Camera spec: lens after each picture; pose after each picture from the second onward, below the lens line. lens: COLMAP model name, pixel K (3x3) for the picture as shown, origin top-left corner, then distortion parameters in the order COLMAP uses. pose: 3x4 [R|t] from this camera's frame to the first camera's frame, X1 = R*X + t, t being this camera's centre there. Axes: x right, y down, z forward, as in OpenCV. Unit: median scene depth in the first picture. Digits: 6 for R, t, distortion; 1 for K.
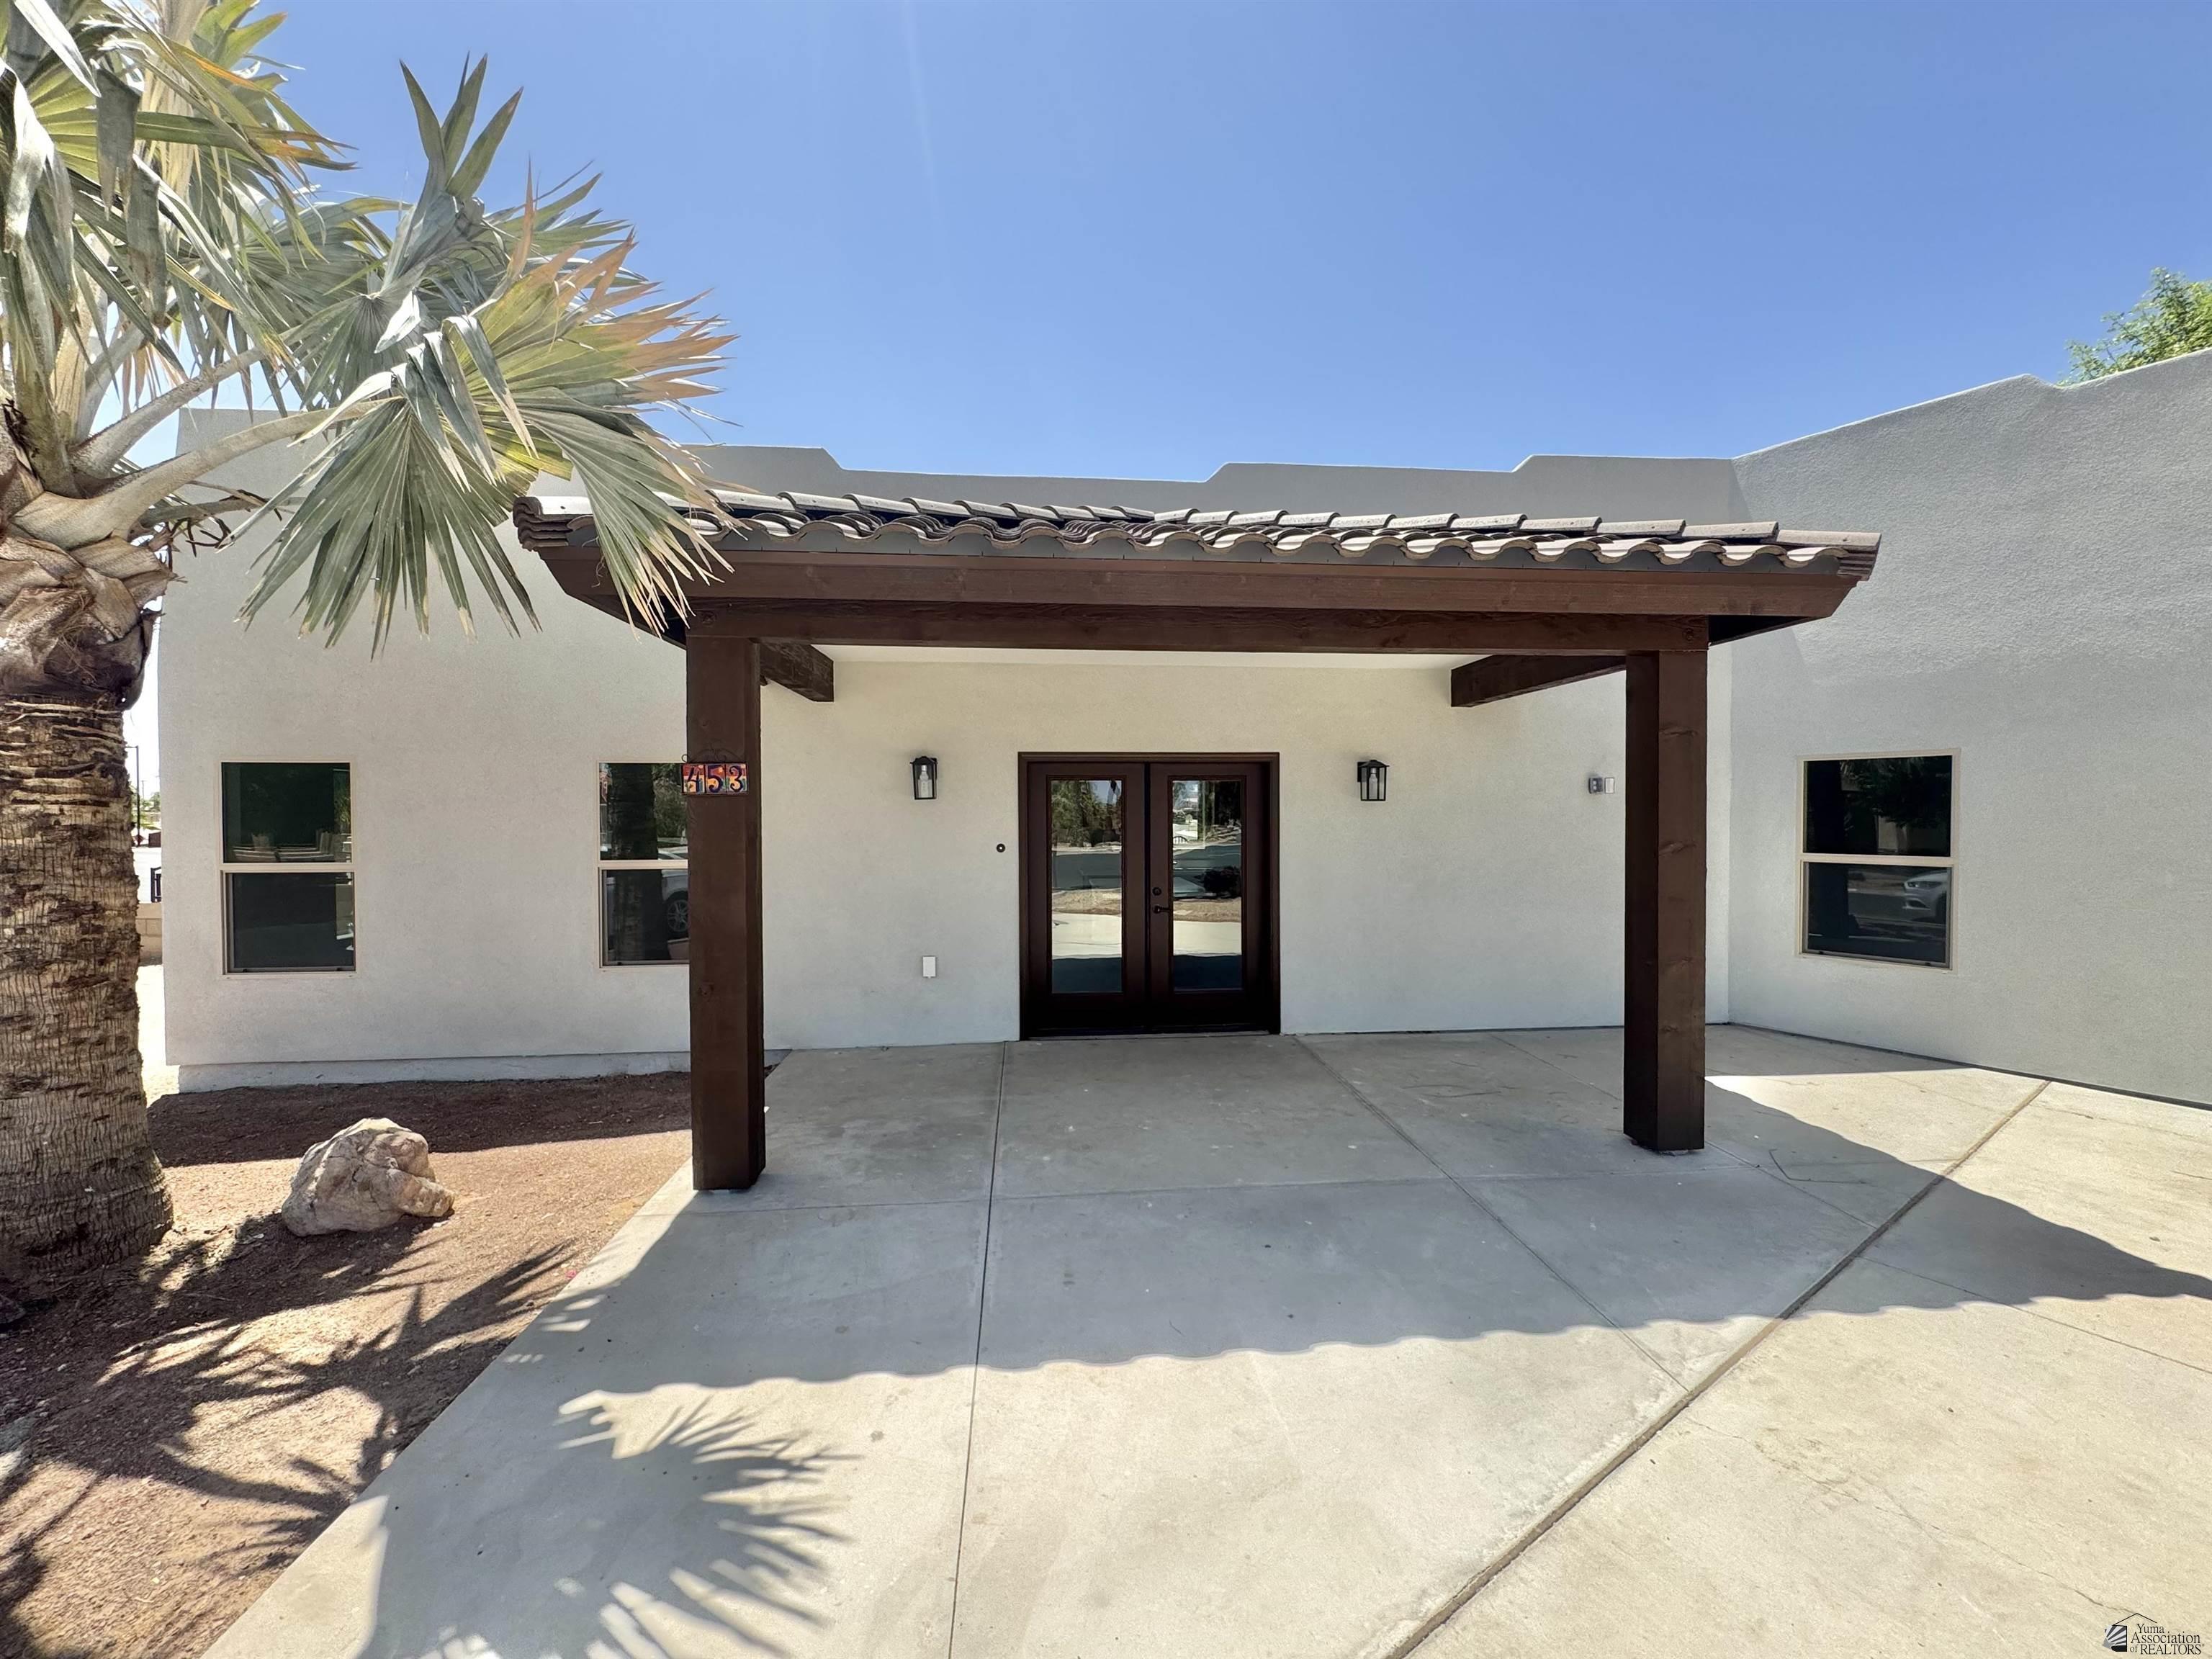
lens RADIAL K [[883.0, 0, 1107.0], [0, 883.0, 826.5], [0, 0, 1]] dist [-0.003036, 0.000904]
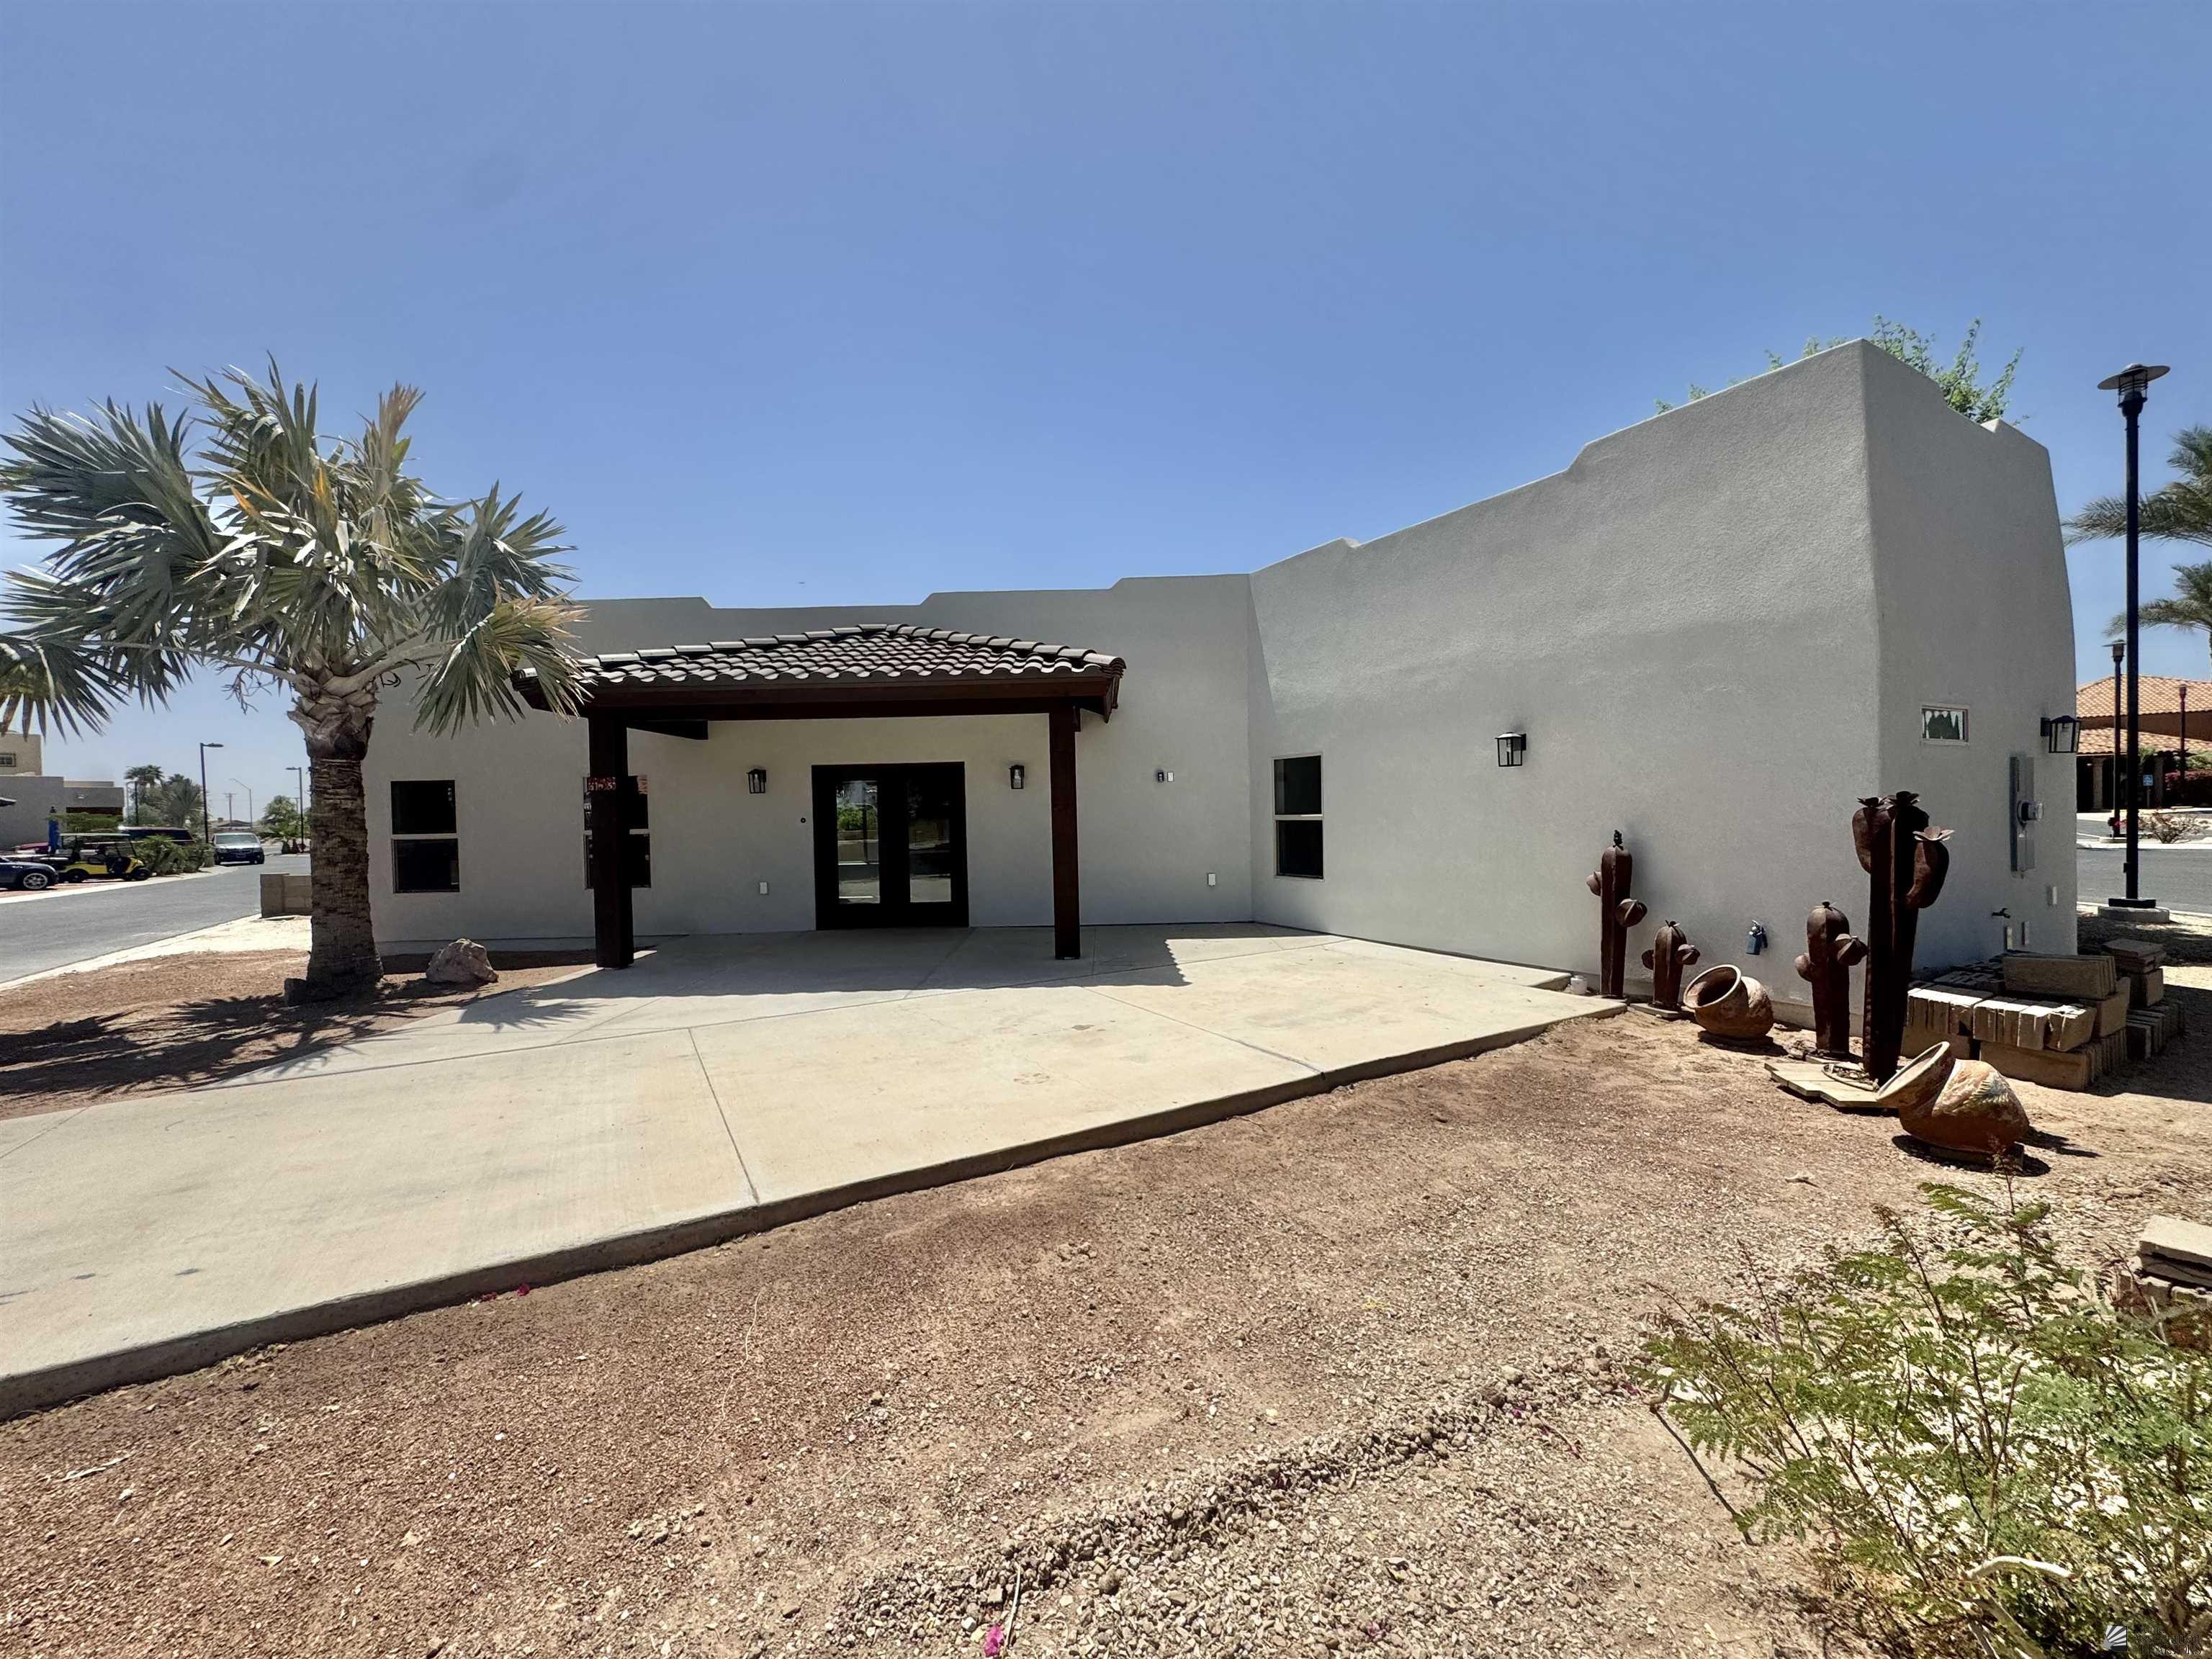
lens RADIAL K [[883.0, 0, 1109.1], [0, 883.0, 826.1], [0, 0, 1]] dist [-0.003036, 0.000904]
pose [[0.996141, -0.017670, -0.085971, 1.045268], [0.017643, 0.999844, -0.001072, 0.079572], [0.085977, -0.000449, 0.996297, -1.138898]]
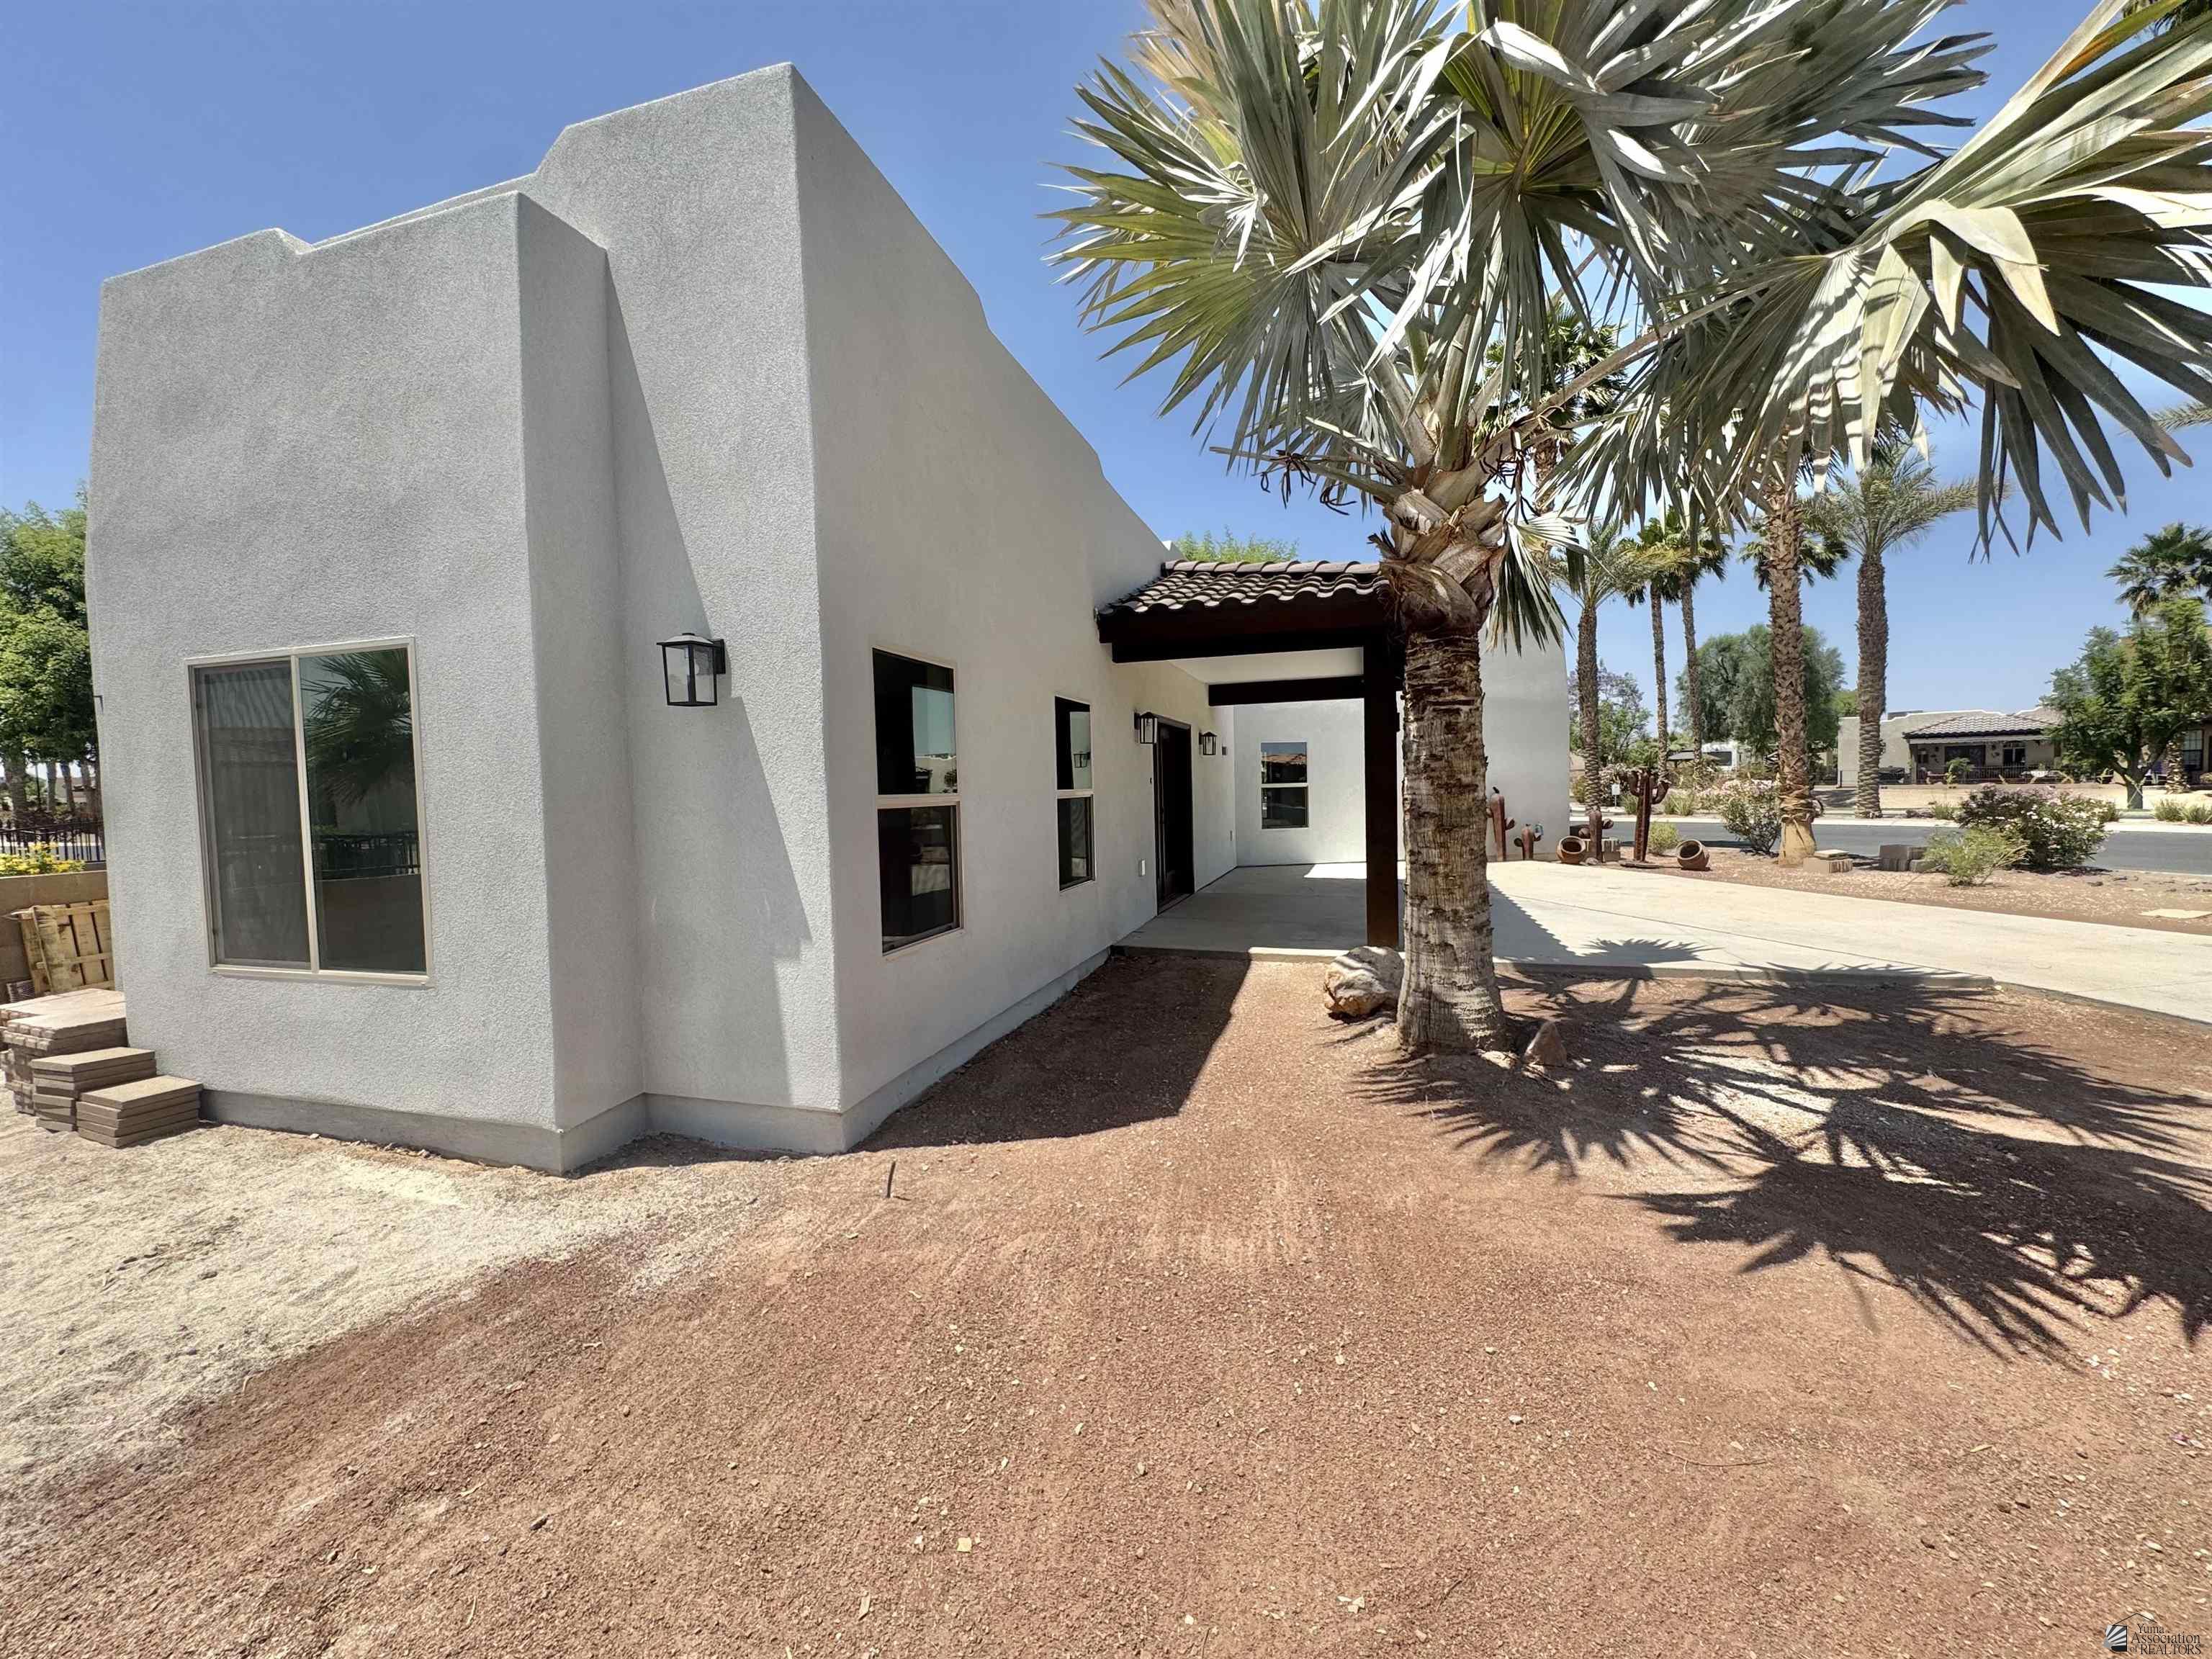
lens RADIAL K [[883.0, 0, 1102.2], [0, 883.0, 832.4], [0, 0, 1]] dist [-0.003036, 0.000904]
pose [[0.380598, -0.054023, 0.923161, -2.401890], [0.039521, 0.998330, 0.042128, 0.073933], [-0.923896, 0.020450, 0.382098, 0.882950]]
